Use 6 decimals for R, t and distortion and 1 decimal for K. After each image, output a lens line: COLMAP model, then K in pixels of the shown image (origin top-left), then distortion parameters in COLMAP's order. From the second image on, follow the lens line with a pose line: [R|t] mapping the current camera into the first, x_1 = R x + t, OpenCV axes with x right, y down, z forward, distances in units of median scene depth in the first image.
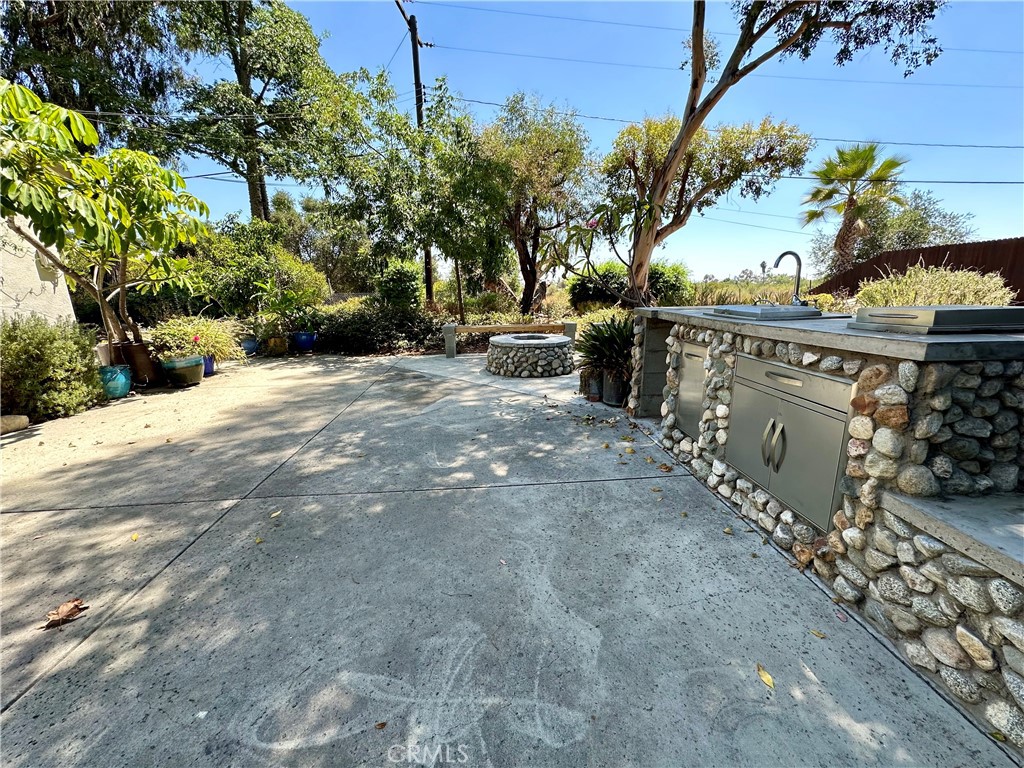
lens RADIAL K [[407.7, 0, 514.6], [0, 407.7, 390.5], [0, 0, 1]] dist [-0.006098, 0.000971]
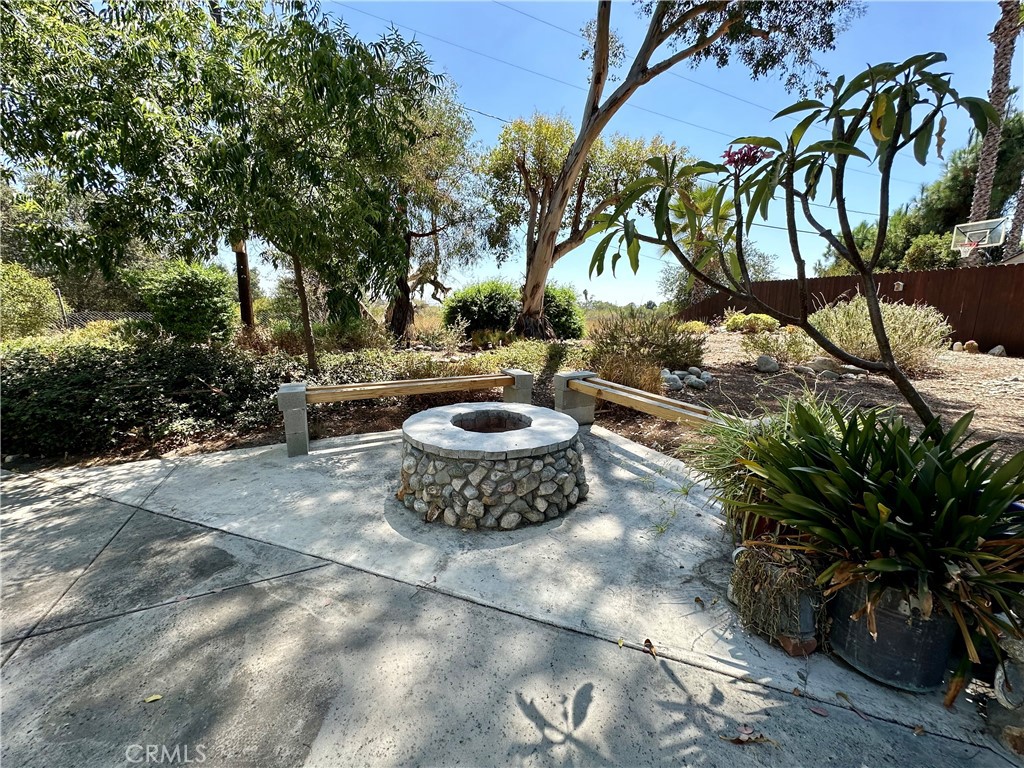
lens RADIAL K [[407.7, 0, 513.1], [0, 407.7, 388.9], [0, 0, 1]] dist [-0.006098, 0.000971]
pose [[0.933144, -0.049278, 0.356108, -0.070670], [0.068229, 0.996833, -0.040845, -0.097499], [-0.352968, 0.062411, 0.933552, 0.365863]]
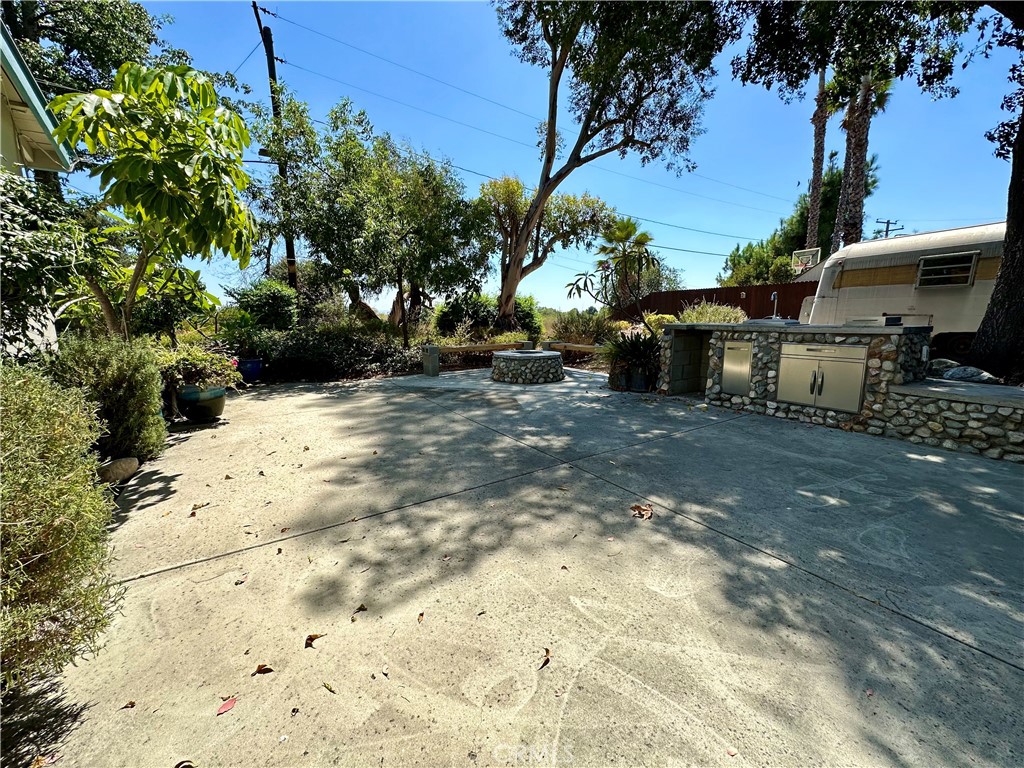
lens RADIAL K [[407.7, 0, 513.3], [0, 407.7, 387.7], [0, 0, 1]] dist [-0.006098, 0.000971]
pose [[0.878228, -0.074489, 0.472405, -0.388430], [0.110330, 0.992707, -0.048580, 0.019625], [-0.465341, 0.094784, 0.880042, -0.027310]]
